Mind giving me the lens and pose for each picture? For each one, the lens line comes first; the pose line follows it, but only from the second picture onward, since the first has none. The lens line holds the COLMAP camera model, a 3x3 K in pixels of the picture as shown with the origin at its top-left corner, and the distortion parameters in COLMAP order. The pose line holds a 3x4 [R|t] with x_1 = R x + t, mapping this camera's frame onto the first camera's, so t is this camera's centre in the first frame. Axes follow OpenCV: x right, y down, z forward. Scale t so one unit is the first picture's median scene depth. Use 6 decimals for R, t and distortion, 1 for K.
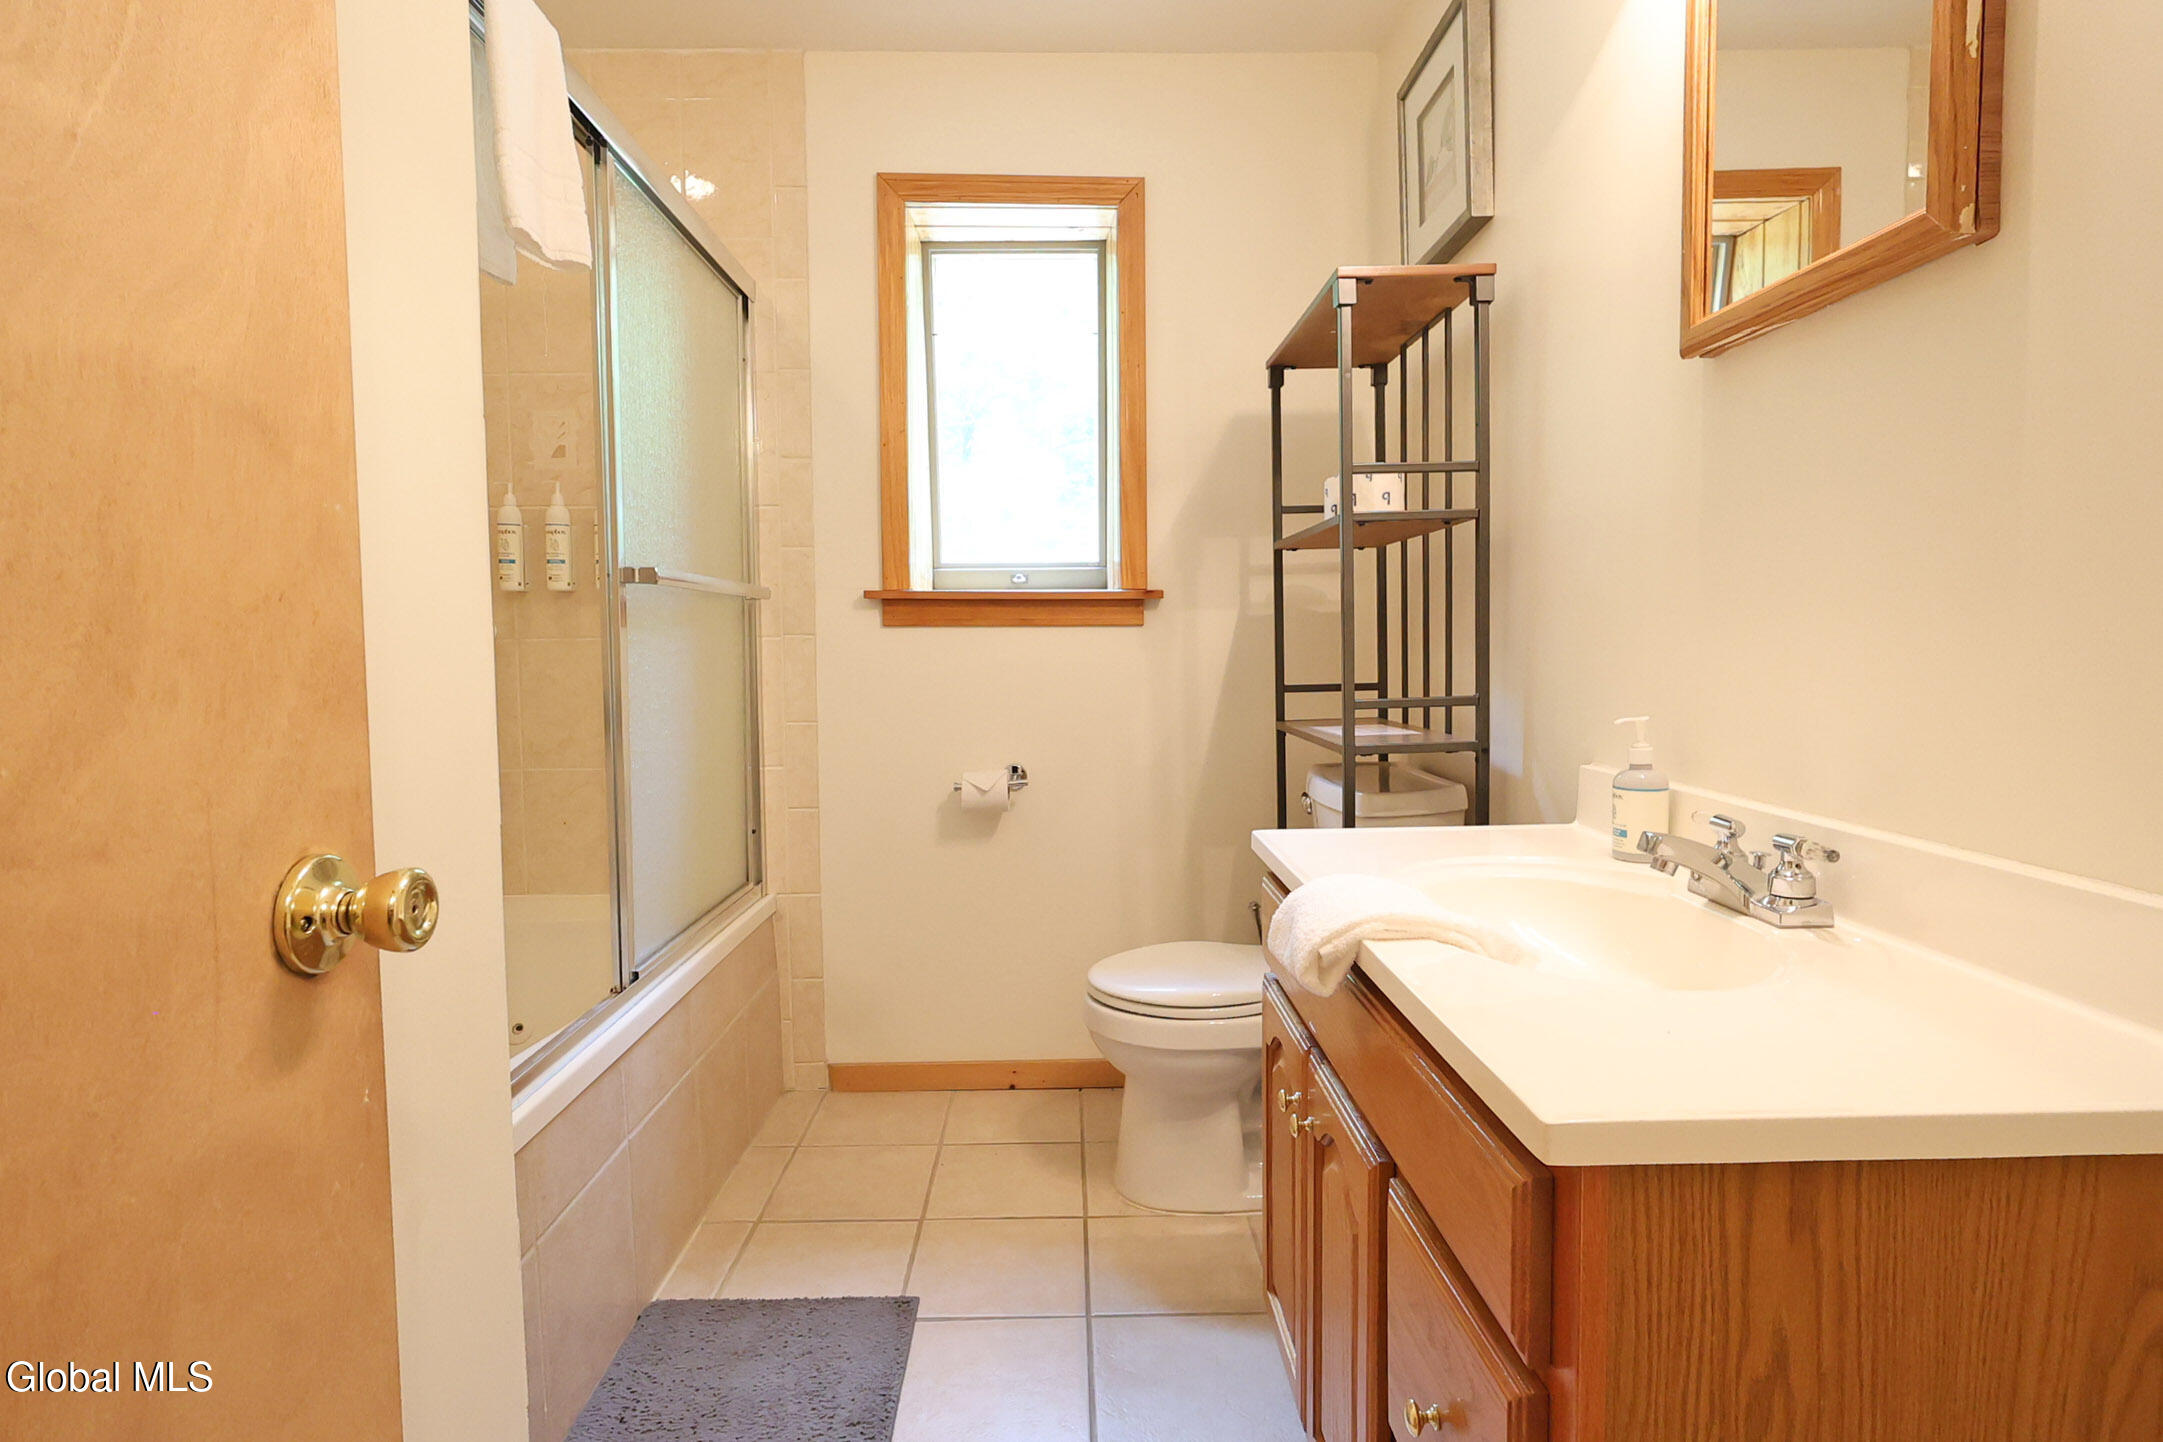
lens RADIAL K [[1067.1, 0, 1081.5], [0, 1067.1, 721.0], [0, 0, 1]] dist [0.000801, 0.000041]
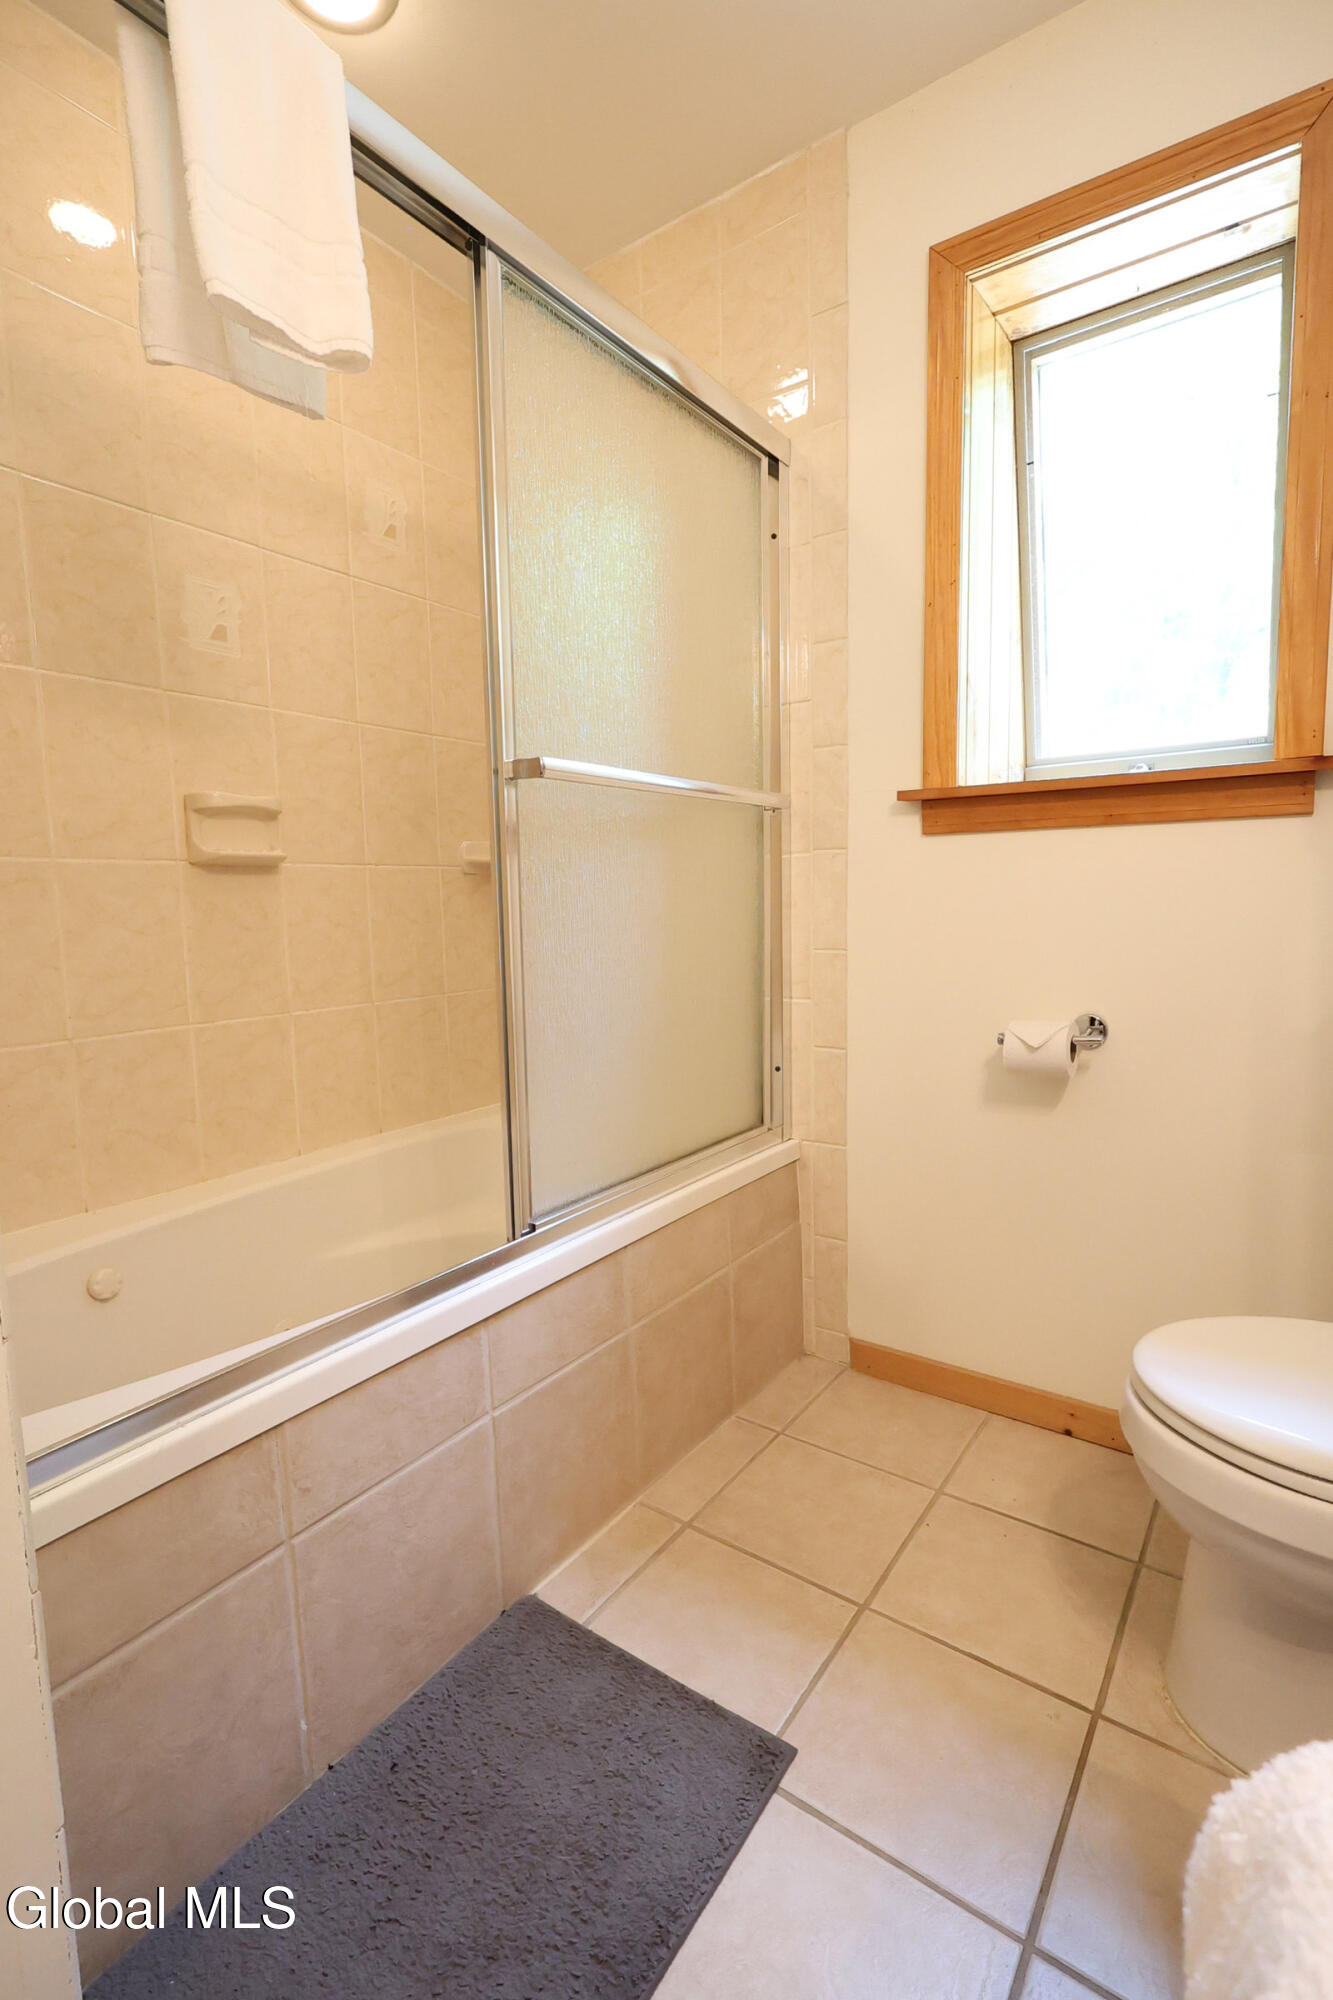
lens RADIAL K [[923.0, 0, 666.5], [0, 923.0, 1000.0], [0, 0, 1]] dist [-0.001306, 0.000599]
pose [[0.806106, 0.056024, -0.589113, 0.080689], [-0.025756, 0.997887, 0.059655, 0.000131], [0.591210, -0.032915, 0.805845, 0.323886]]
